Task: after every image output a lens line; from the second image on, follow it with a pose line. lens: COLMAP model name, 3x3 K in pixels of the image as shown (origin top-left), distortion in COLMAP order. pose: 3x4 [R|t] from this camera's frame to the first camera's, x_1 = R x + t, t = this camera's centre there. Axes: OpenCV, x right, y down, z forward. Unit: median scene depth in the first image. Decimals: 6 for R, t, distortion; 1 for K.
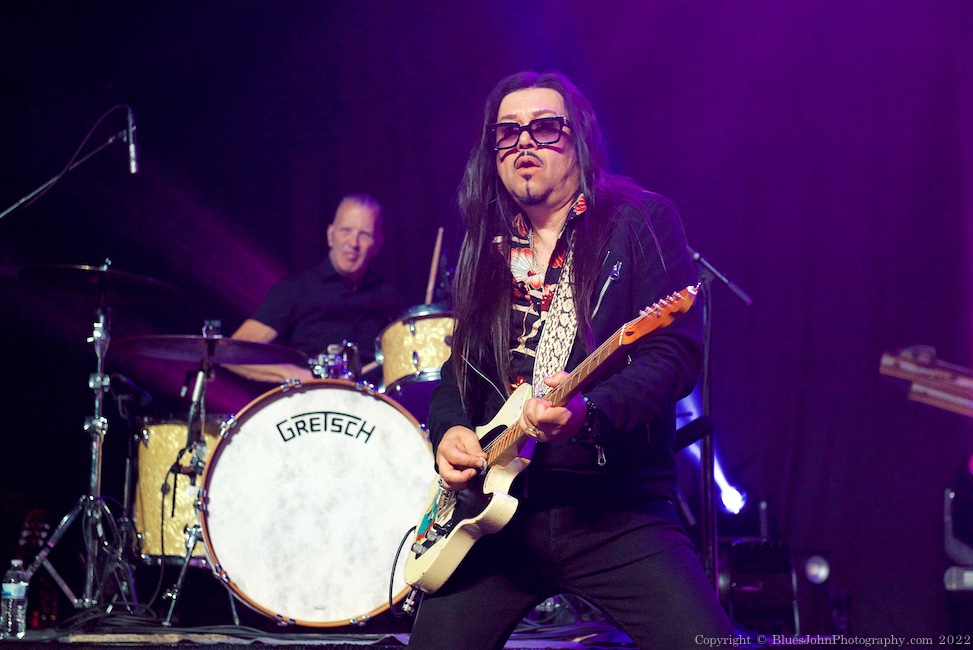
lens RADIAL K [[1793.3, 0, 482.5], [0, 1793.3, 335.4], [0, 0, 1]] dist [0.070824, 0.000000]
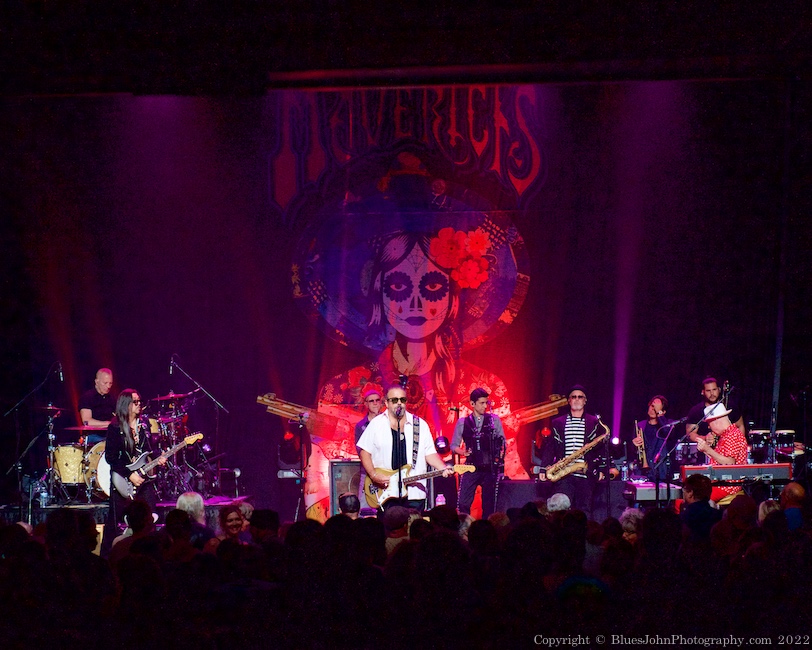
lens RADIAL K [[2551.7, 0, 376.4], [0, 2551.7, 360.6], [0, 0, 1]] dist [0.340967, 0.000000]
pose [[0.960598, -0.024114, 0.276894, -1.109440], [-0.012102, 0.991656, 0.128345, -0.876447], [-0.277678, -0.126639, 0.952291, -4.488716]]
